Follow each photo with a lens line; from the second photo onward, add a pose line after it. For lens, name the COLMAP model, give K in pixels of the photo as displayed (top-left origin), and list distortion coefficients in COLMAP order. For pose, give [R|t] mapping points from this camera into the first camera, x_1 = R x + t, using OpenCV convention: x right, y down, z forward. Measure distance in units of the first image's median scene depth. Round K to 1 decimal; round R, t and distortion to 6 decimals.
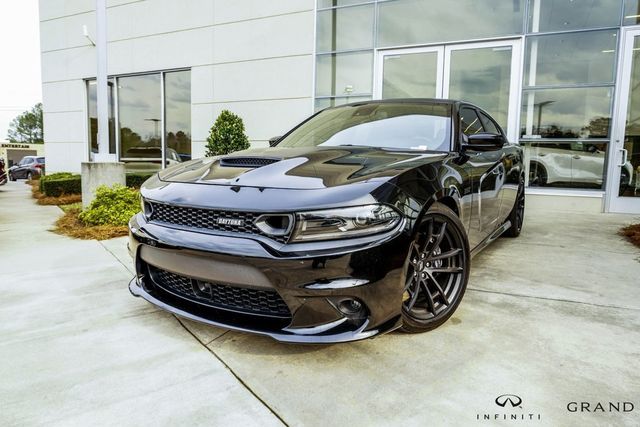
lens RADIAL K [[449.2, 0, 314.7], [0, 449.2, 205.4], [0, 0, 1]] dist [-0.041508, 0.016645]
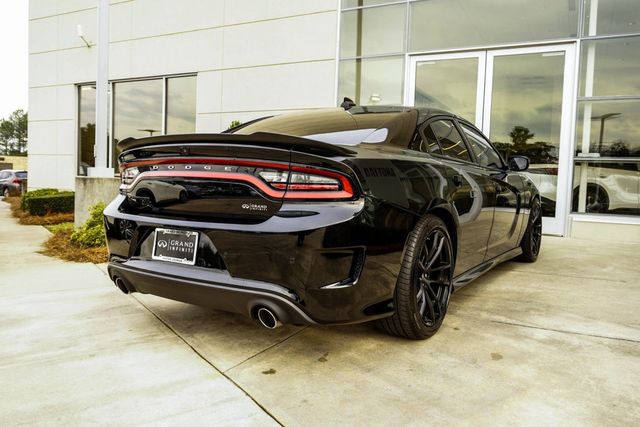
lens RADIAL K [[530.6, 0, 308.9], [0, 530.6, 204.8], [0, 0, 1]] dist [-0.018917, 0.018397]
pose [[0.998980, 0.016521, -0.042032, -0.024490], [-0.018728, 0.998437, -0.052654, 0.015247], [0.041096, 0.053388, 0.997728, -0.104838]]
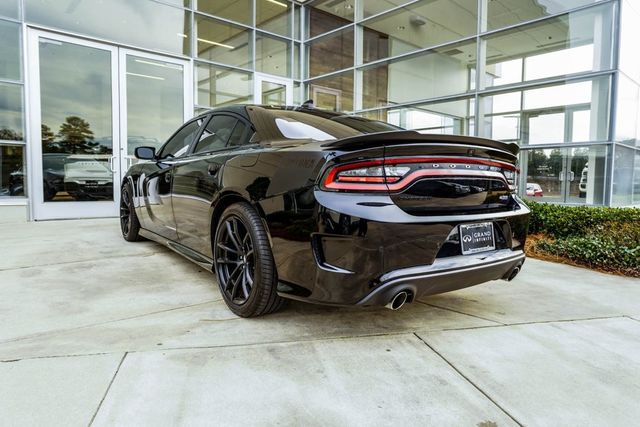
lens RADIAL K [[462.1, 0, 311.9], [0, 462.1, 209.6], [0, 0, 1]] dist [-0.032931, 0.025074]
pose [[0.337325, -0.073247, 0.938534, -1.406630], [0.087108, 0.995120, 0.046355, -0.094303], [-0.937350, 0.066117, 0.342059, 0.929955]]
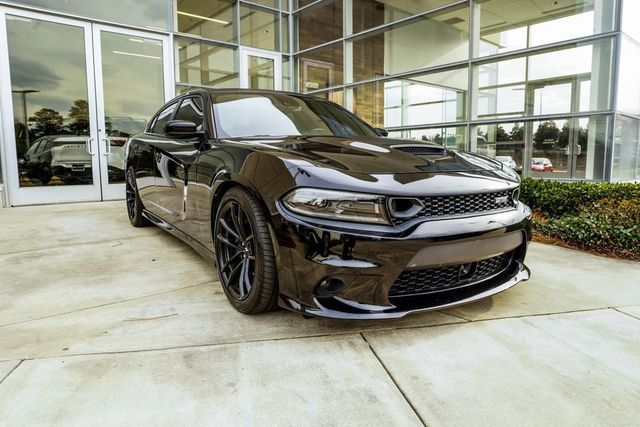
lens RADIAL K [[449.2, 0, 323.4], [0, 449.2, 212.9], [0, 0, 1]] dist [-0.041508, 0.016645]
pose [[0.360736, -0.131836, 0.923303, -1.185096], [0.105327, 0.989385, 0.100121, -0.079010], [-0.926701, 0.061131, 0.370793, 0.814321]]
